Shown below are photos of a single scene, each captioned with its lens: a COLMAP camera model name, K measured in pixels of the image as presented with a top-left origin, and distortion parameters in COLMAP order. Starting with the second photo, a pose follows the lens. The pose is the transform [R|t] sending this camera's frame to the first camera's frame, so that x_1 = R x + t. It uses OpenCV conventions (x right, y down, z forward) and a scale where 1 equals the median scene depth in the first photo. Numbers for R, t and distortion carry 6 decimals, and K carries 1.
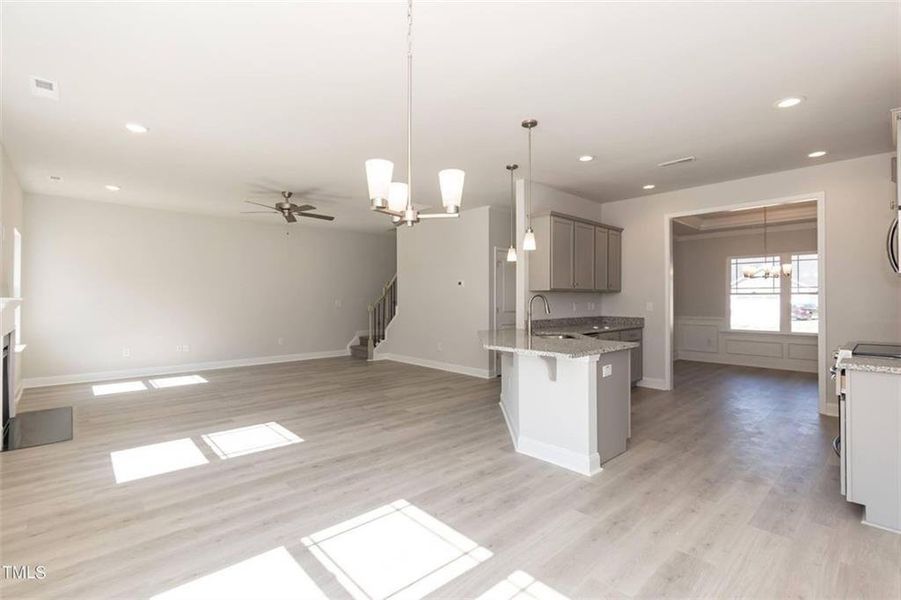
lens RADIAL K [[409.9, 0, 450.1], [0, 409.9, 296.6], [0, 0, 1]] dist [-0.005776, -0.000015]
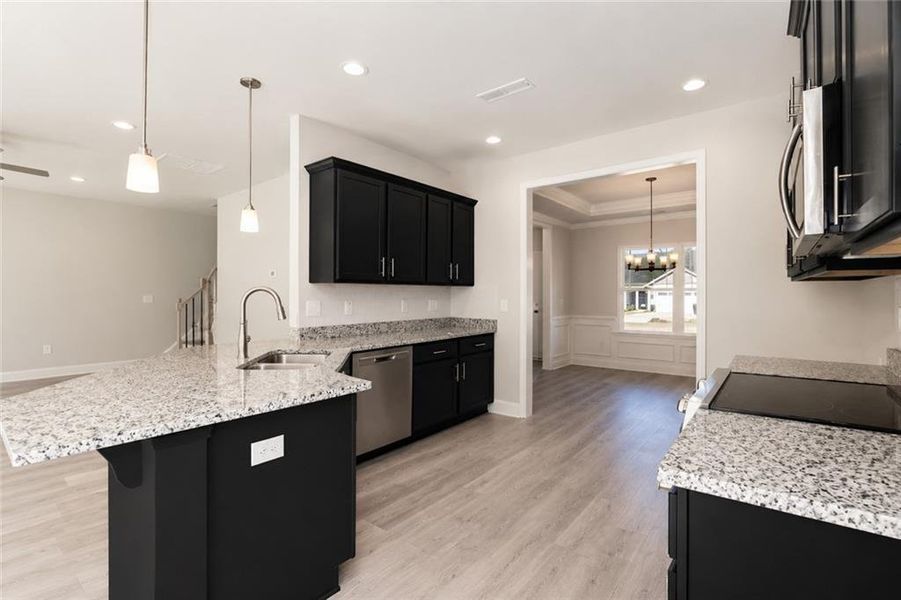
lens RADIAL K [[409.9, 0, 449.0], [0, 409.9, 294.8], [0, 0, 1]] dist [-0.005776, -0.000015]
pose [[0.990314, 0.001885, 0.138833, 0.275040], [-0.002600, 0.999984, 0.004974, 0.001809], [-0.138821, -0.005287, 0.990303, 0.260815]]
